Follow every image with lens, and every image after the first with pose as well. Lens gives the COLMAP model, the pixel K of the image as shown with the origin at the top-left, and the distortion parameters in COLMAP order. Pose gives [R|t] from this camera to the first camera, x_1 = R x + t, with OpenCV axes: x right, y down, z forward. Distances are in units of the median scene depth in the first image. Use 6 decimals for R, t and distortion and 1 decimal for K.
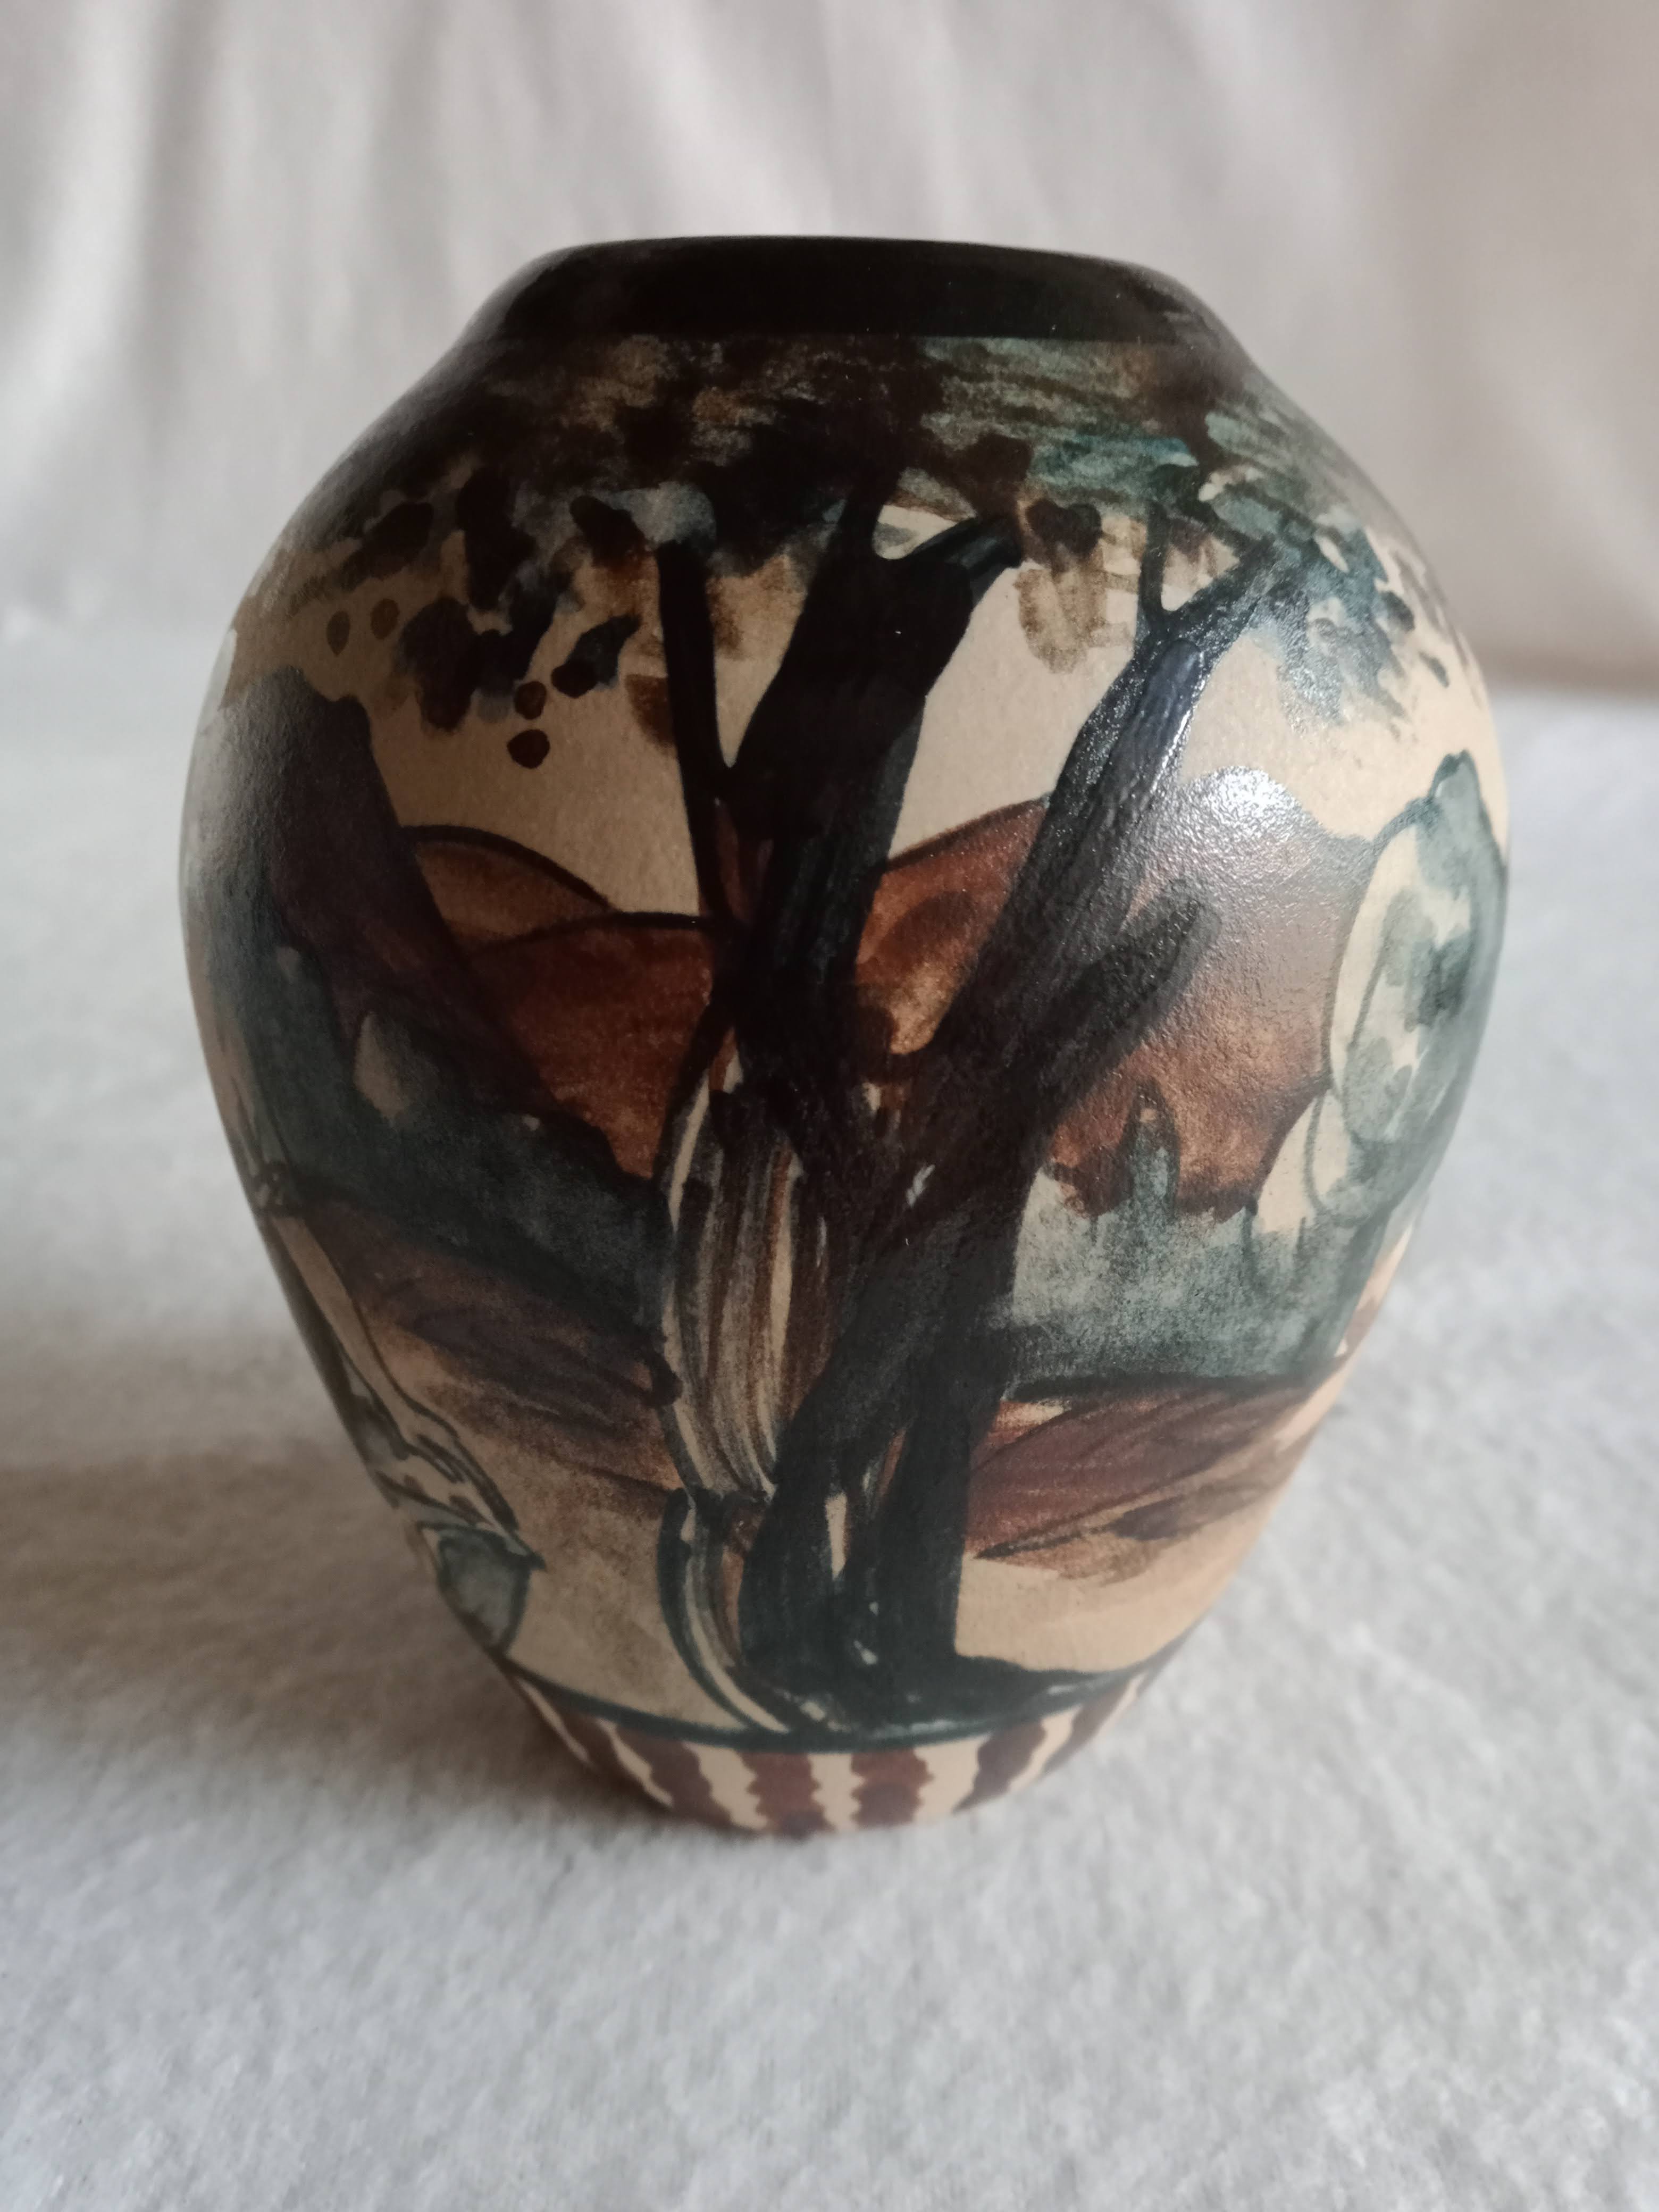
lens RADIAL K [[1981.7, 0, 829.5], [0, 1981.7, 1106.0], [0, 0, 1]] dist [0.005654, -0.305502]
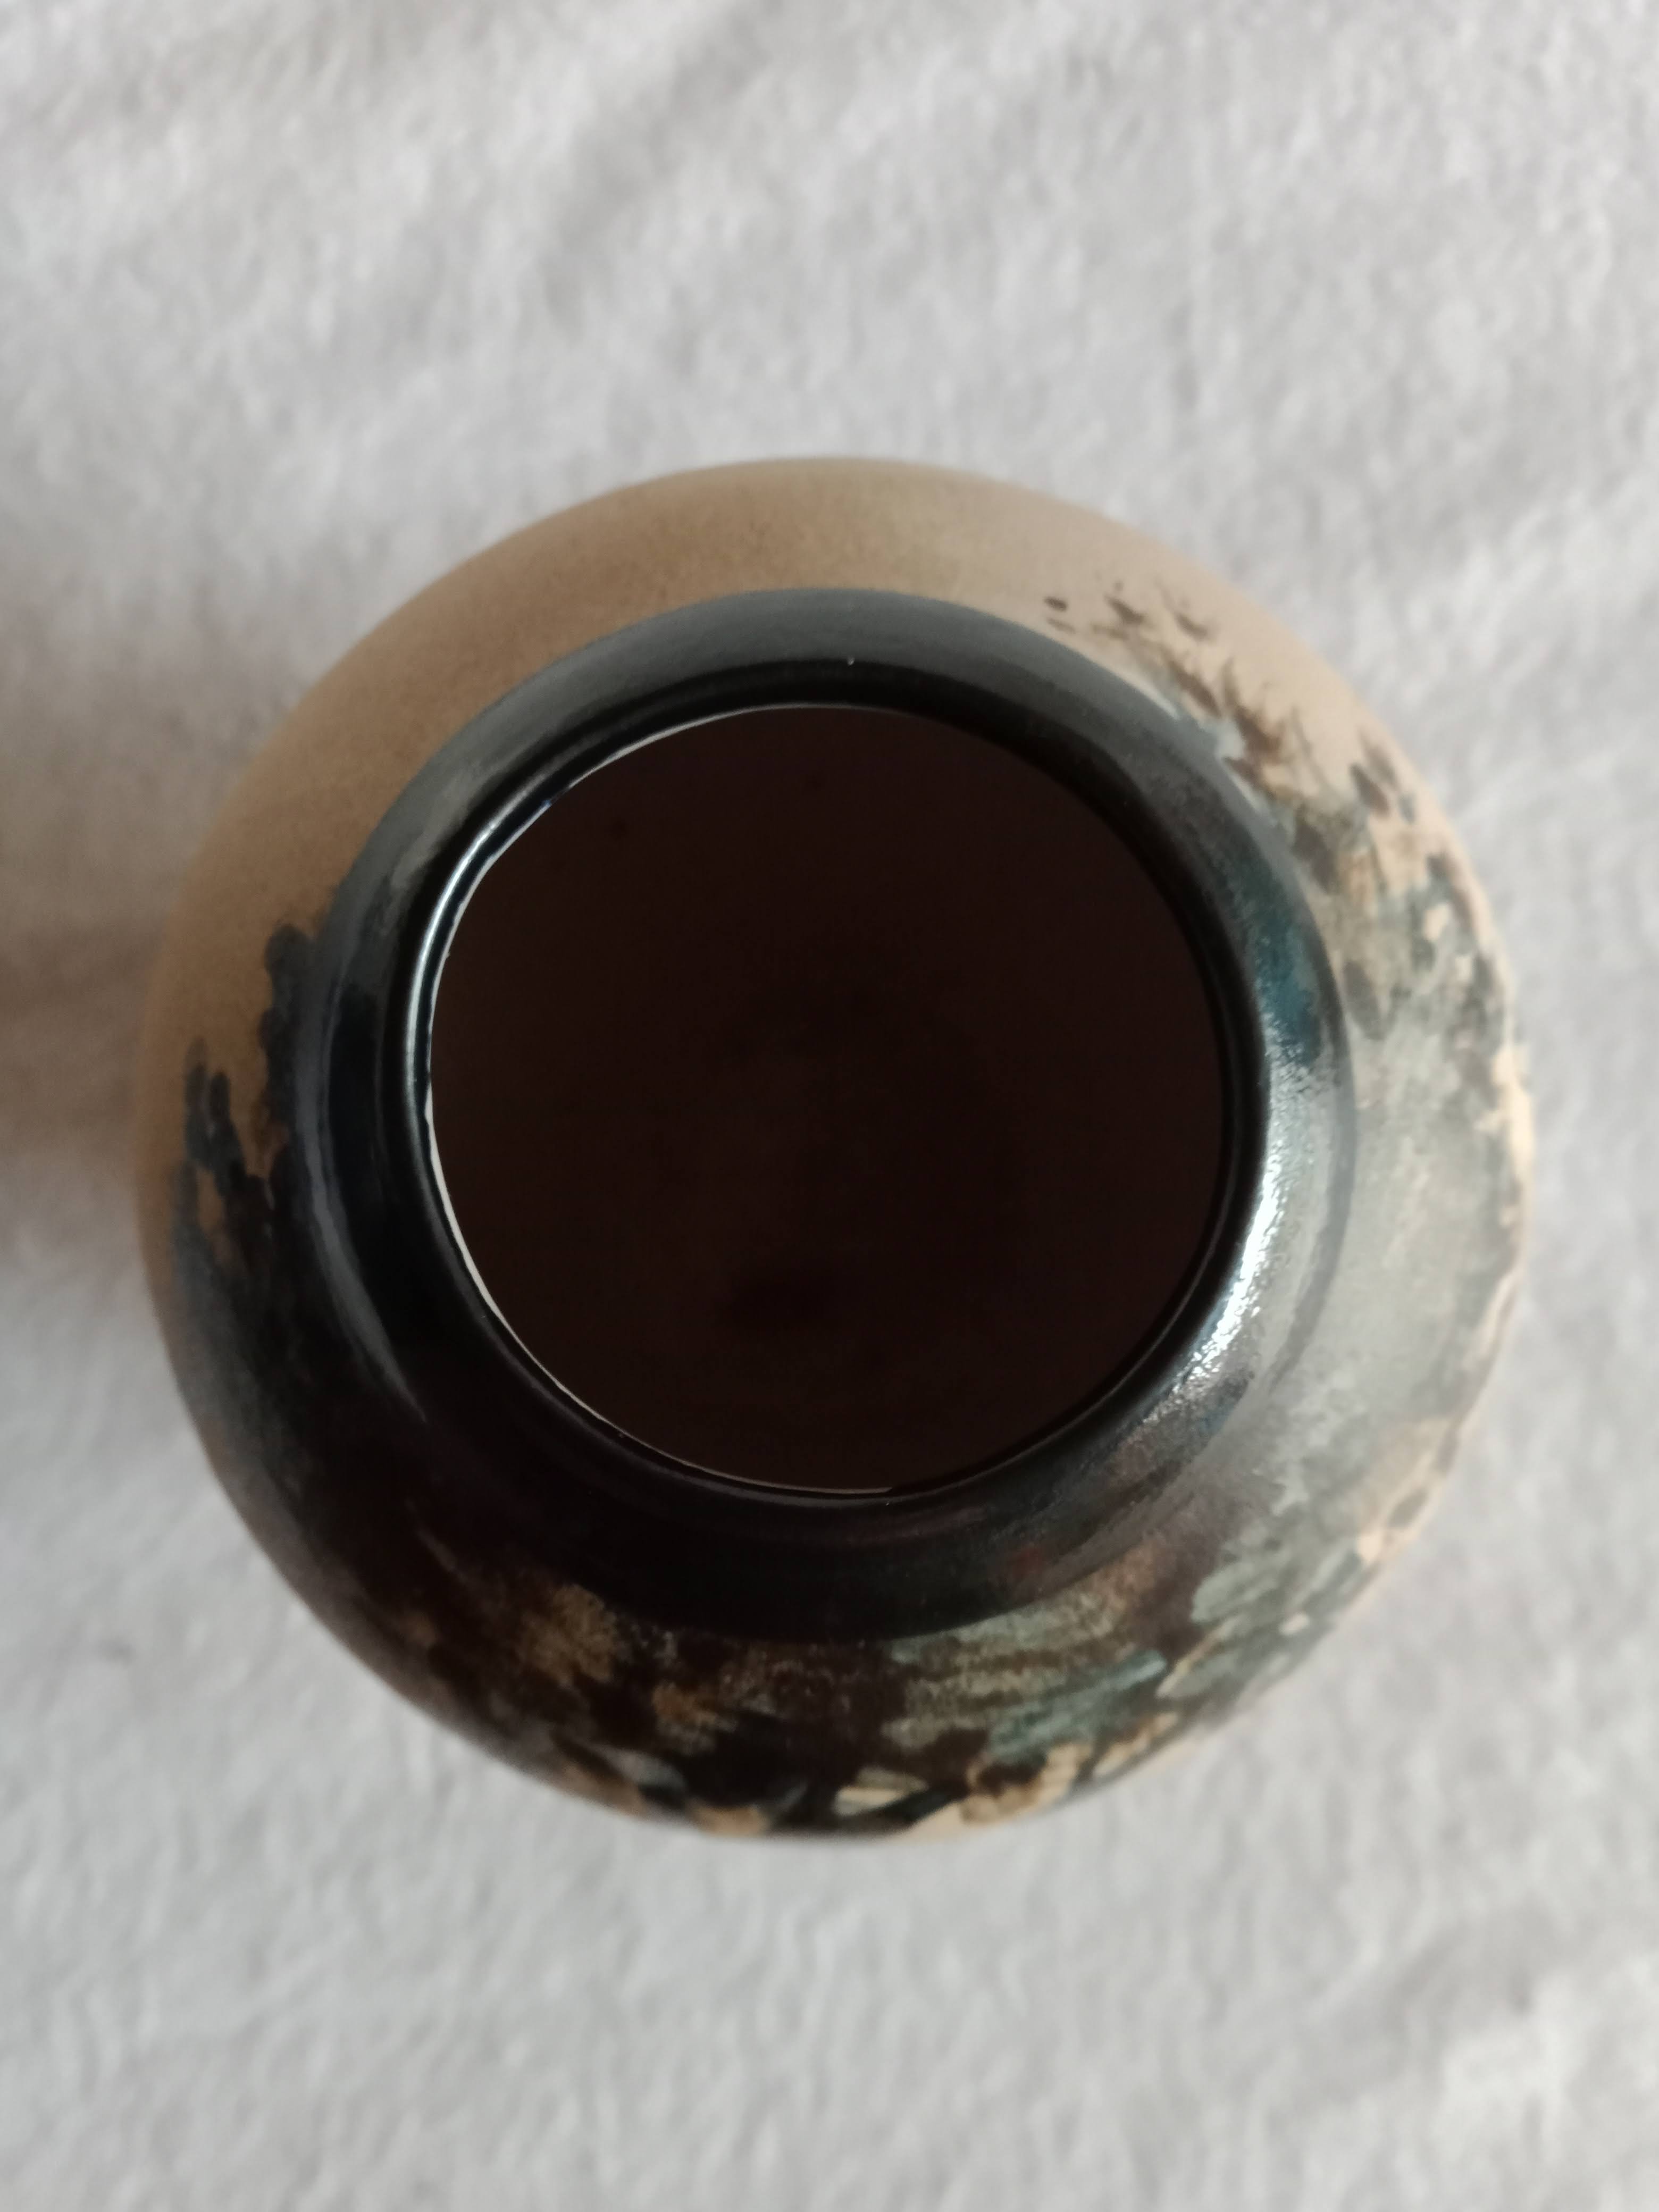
lens RADIAL K [[1981.7, 0, 829.5], [0, 1981.7, 1106.0], [0, 0, 1]] dist [0.005654, -0.305502]
pose [[0.999494, 0.024103, -0.020772, 0.032501], [0.011202, 0.344469, 0.938731, -1.371712], [0.029781, -0.938488, 0.344025, 0.930797]]
